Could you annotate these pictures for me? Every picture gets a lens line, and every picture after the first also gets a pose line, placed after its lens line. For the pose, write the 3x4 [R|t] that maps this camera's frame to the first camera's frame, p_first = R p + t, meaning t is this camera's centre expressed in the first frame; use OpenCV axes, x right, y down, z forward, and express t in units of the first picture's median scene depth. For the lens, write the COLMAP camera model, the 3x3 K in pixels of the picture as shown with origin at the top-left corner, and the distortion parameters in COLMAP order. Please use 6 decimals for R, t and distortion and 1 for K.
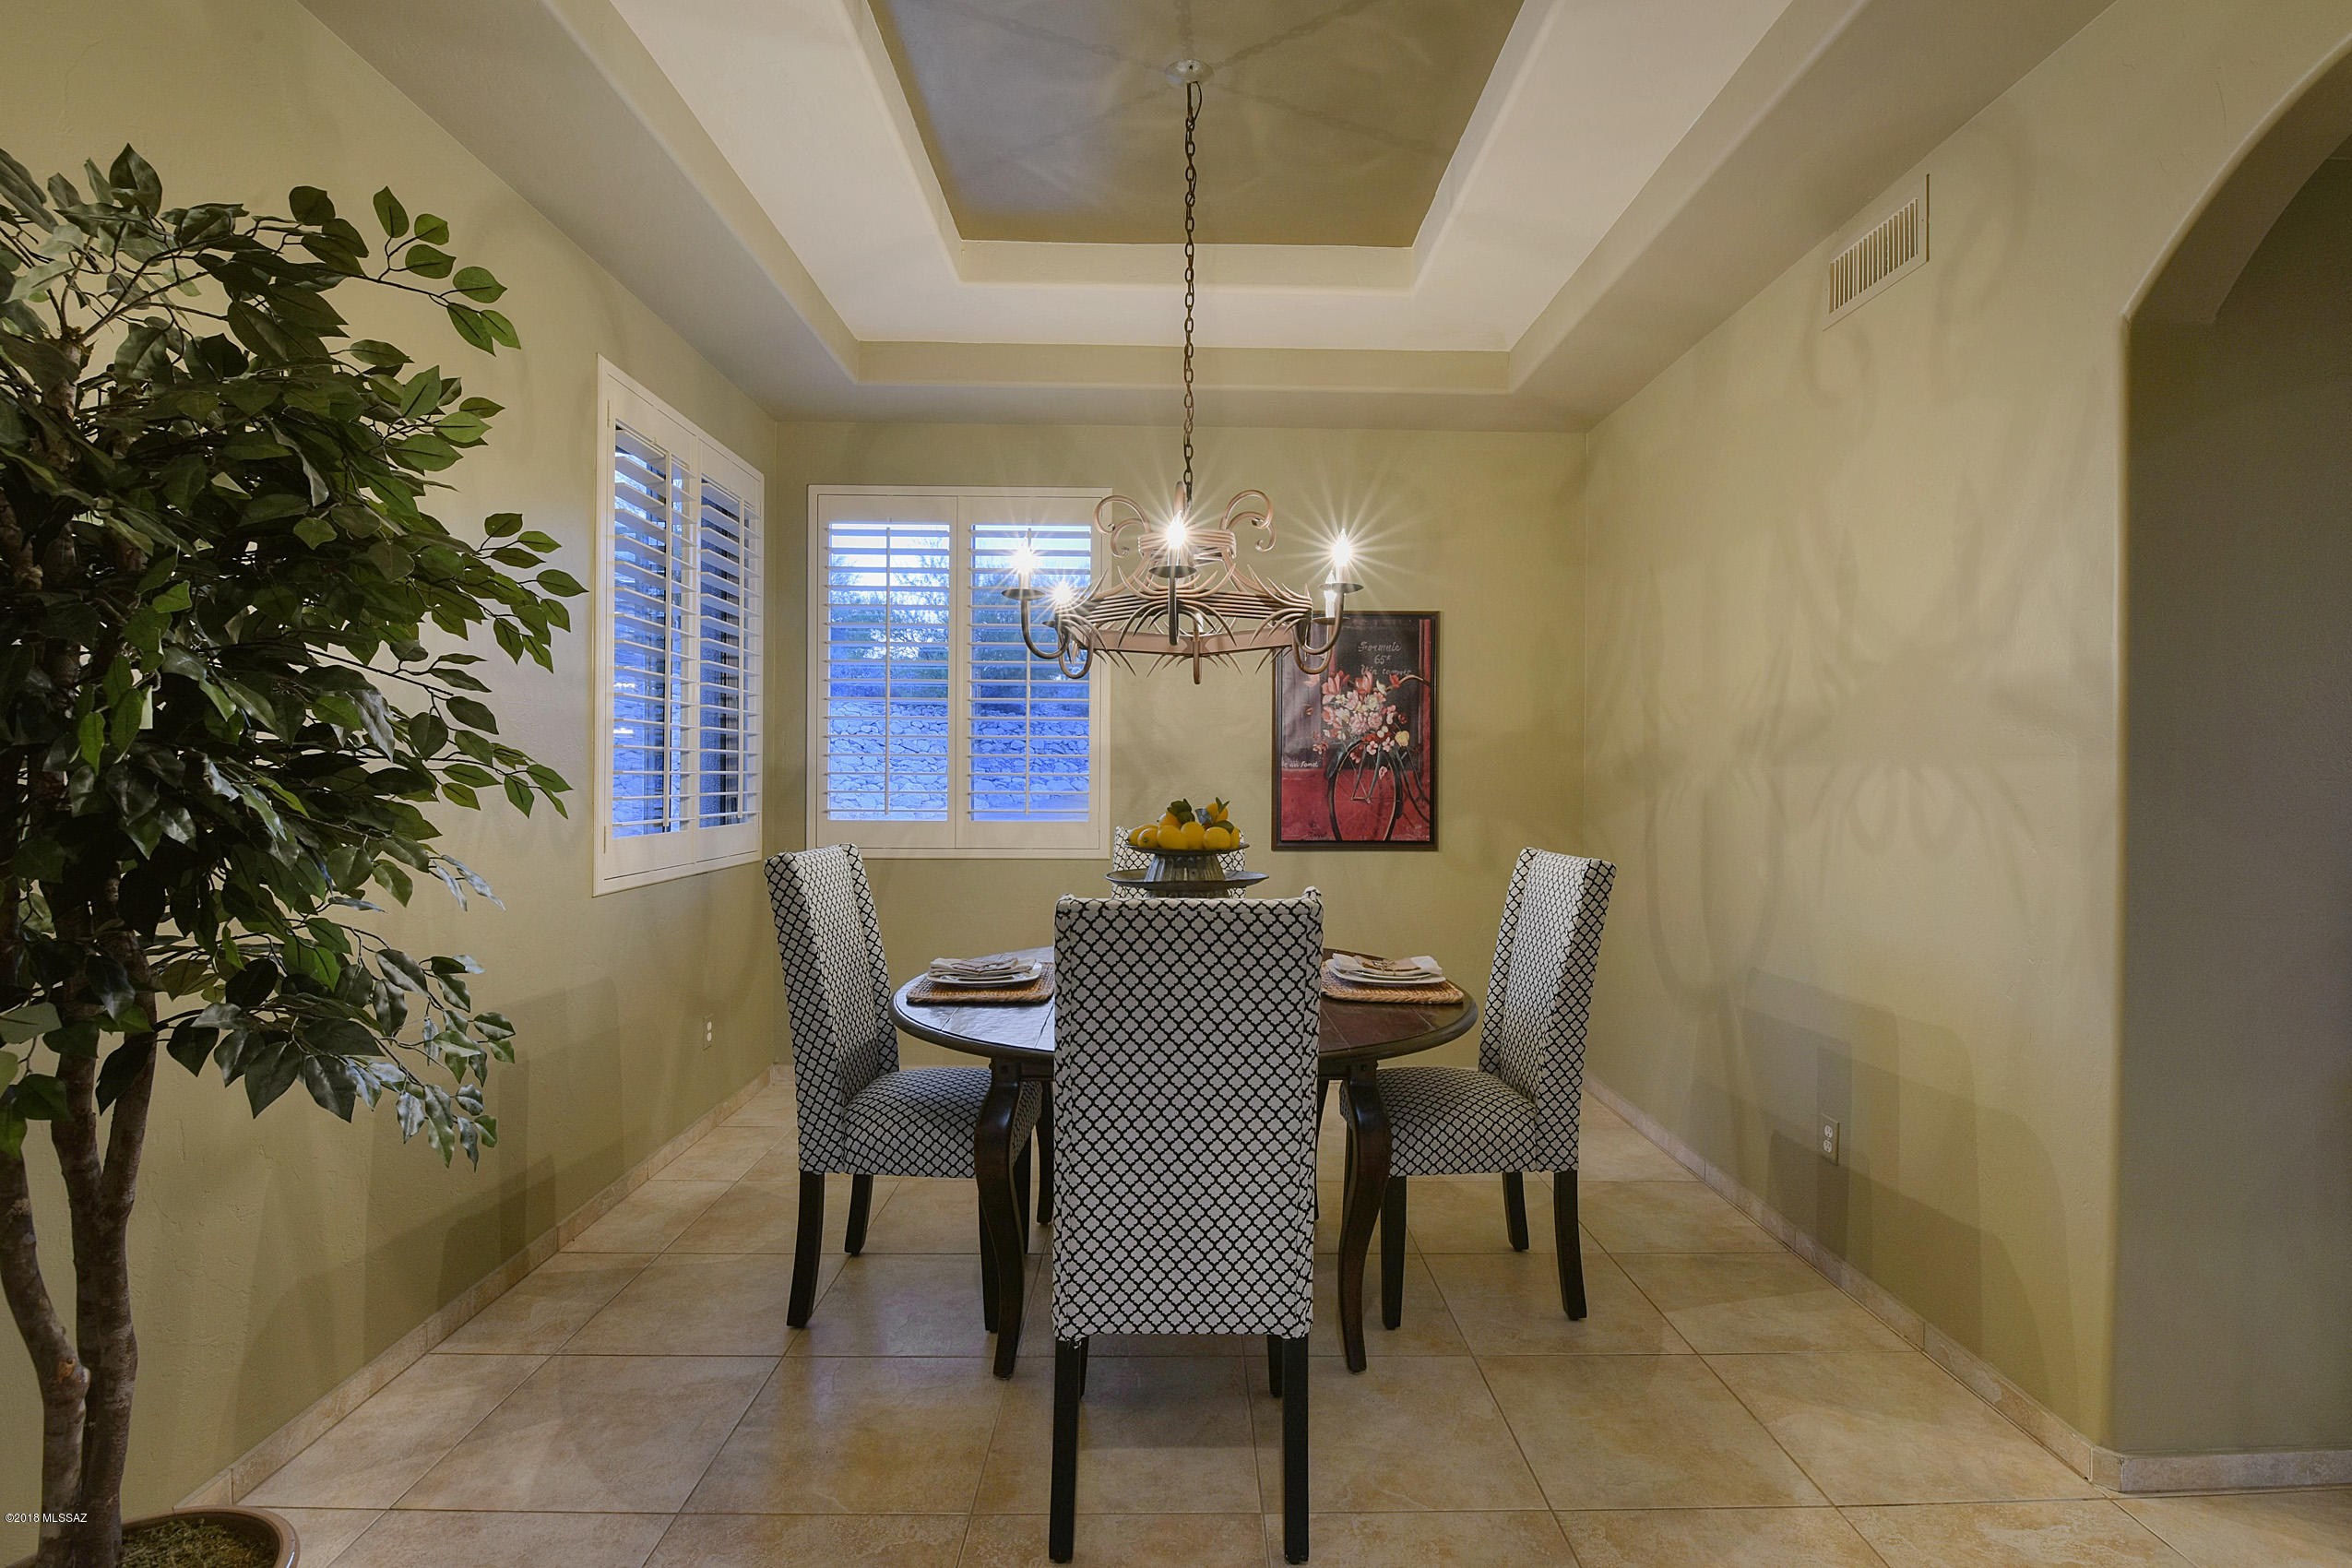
lens RADIAL K [[1060.7, 0, 1189.3], [0, 1060.7, 779.4], [0, 0, 1]] dist [-0.002522, -0.008599]
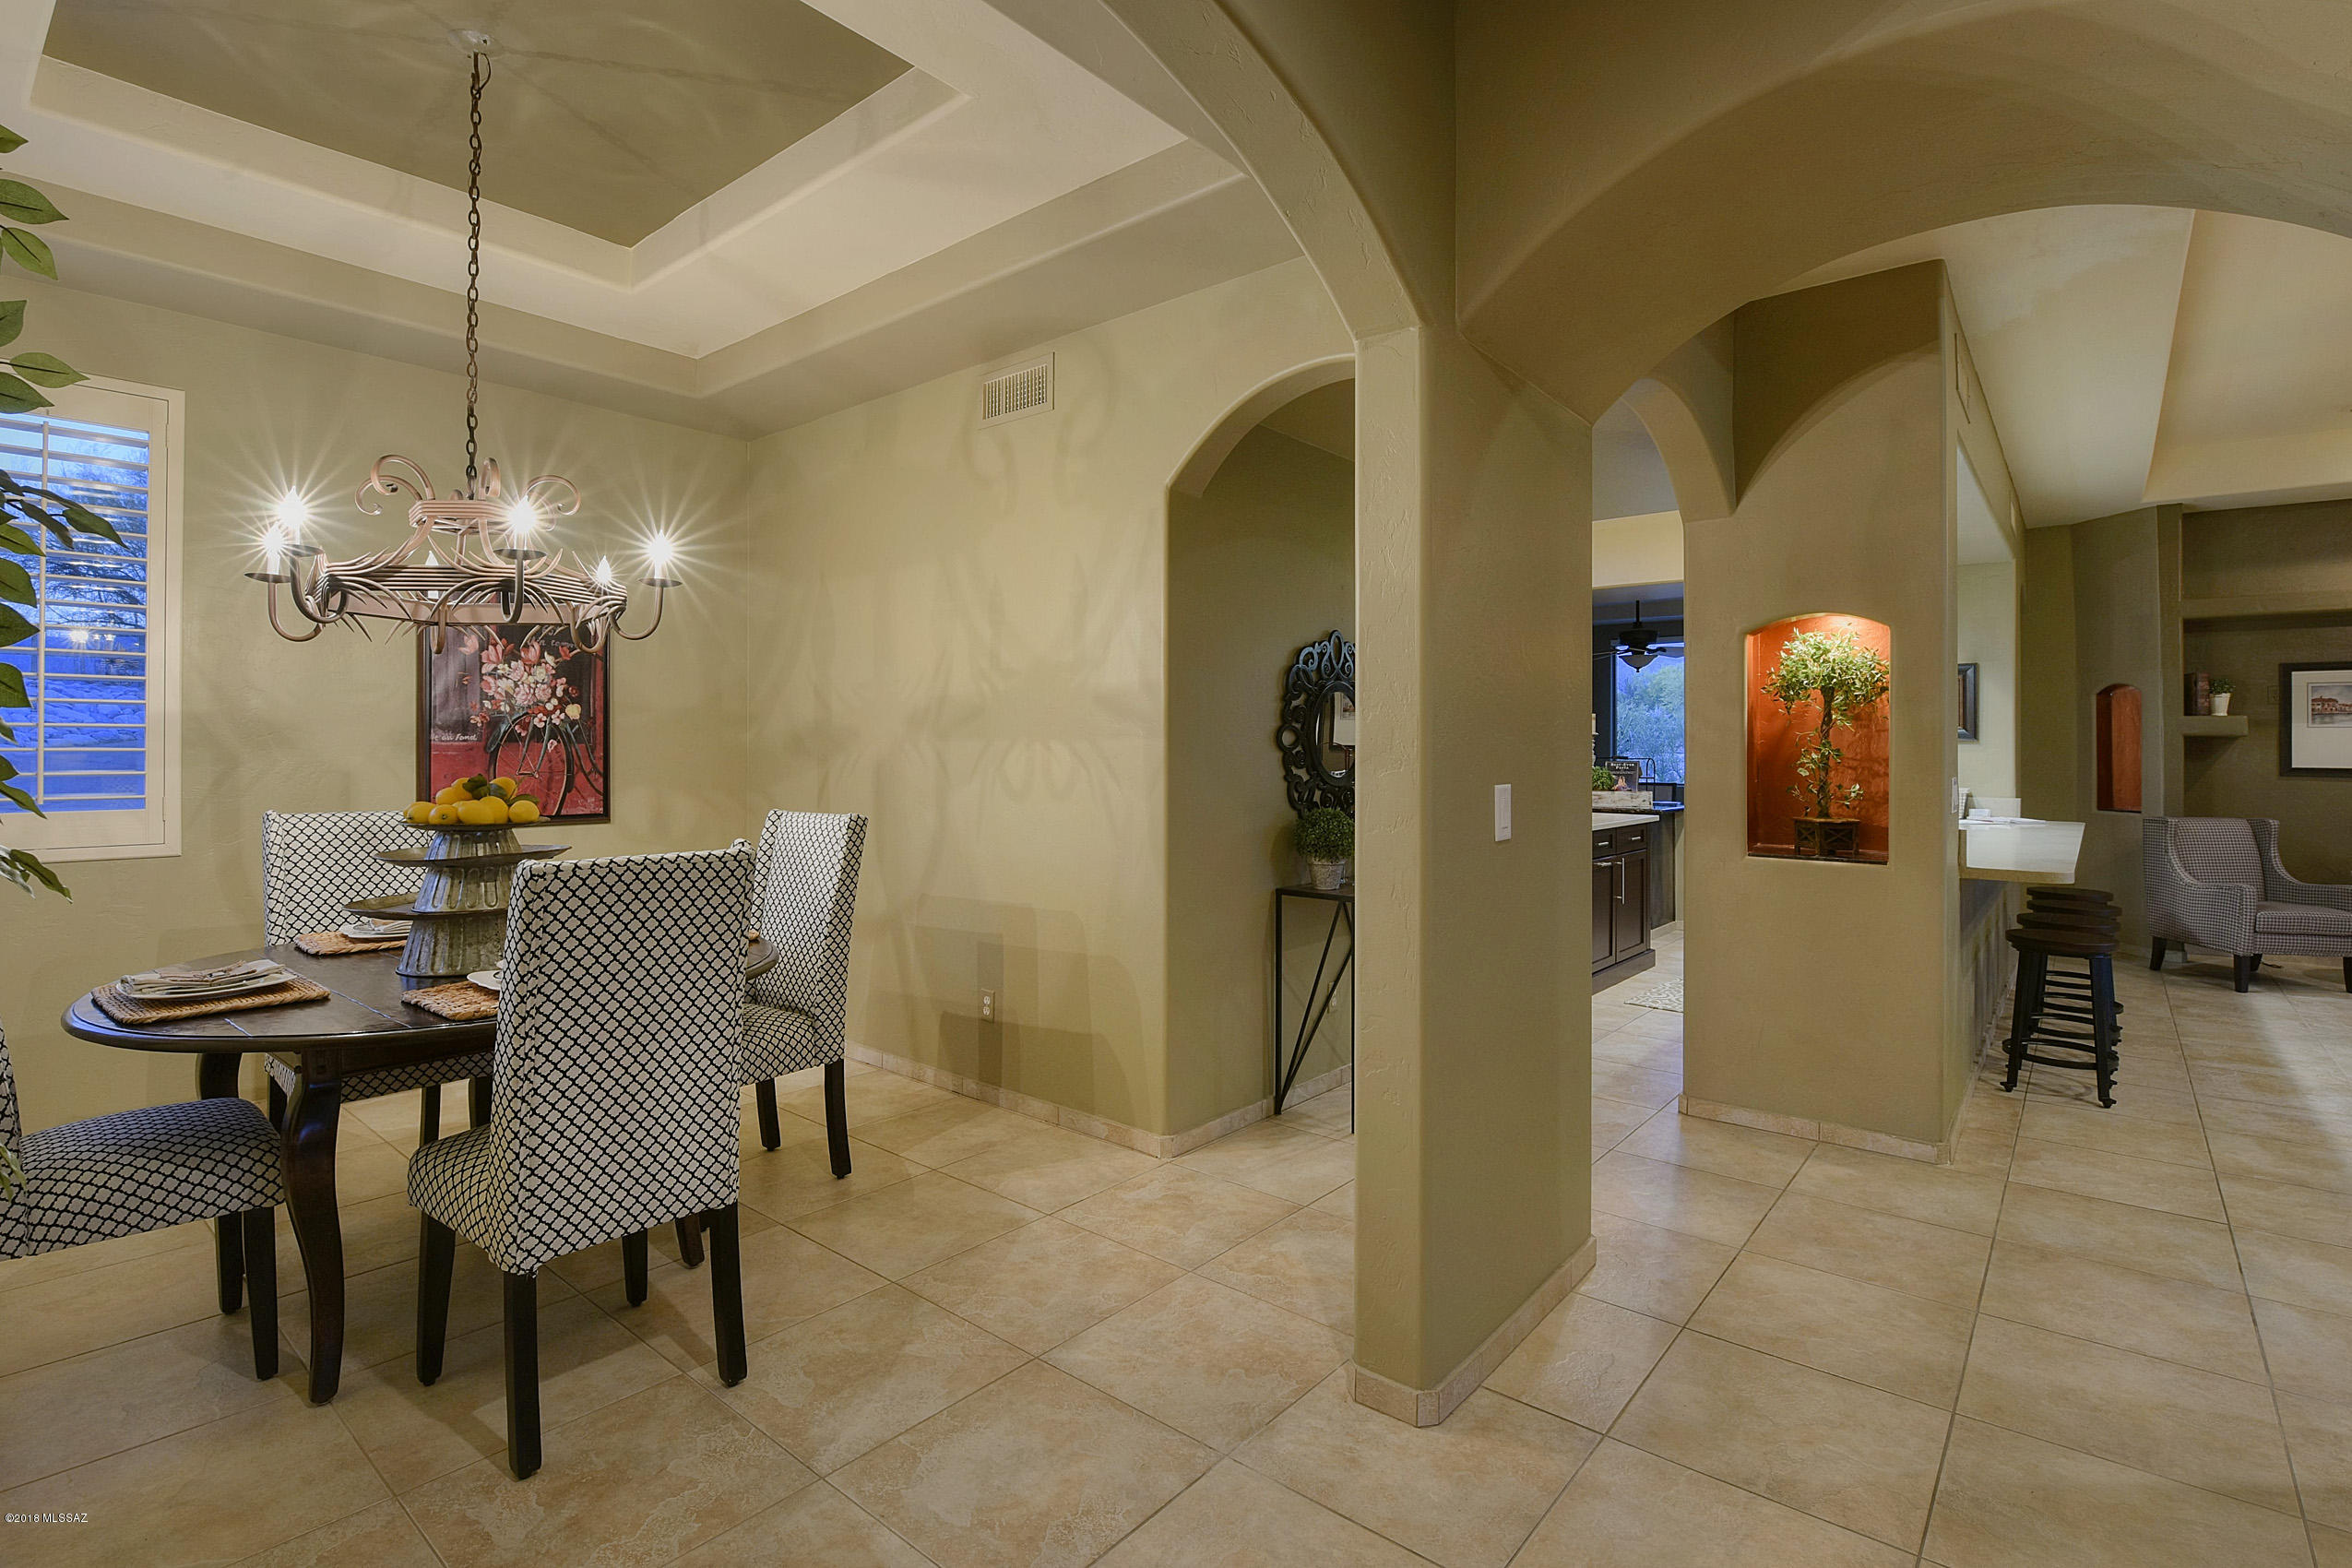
lens RADIAL K [[1064.2, 0, 1124.2], [0, 1064.2, 746.9], [0, 0, 1]] dist [-0.000856, -0.008985]
pose [[0.695976, -0.003090, 0.718058, -0.284880], [0.005924, 0.999981, -0.001438, -0.001490], [-0.718040, 0.005255, 0.695982, -0.119895]]
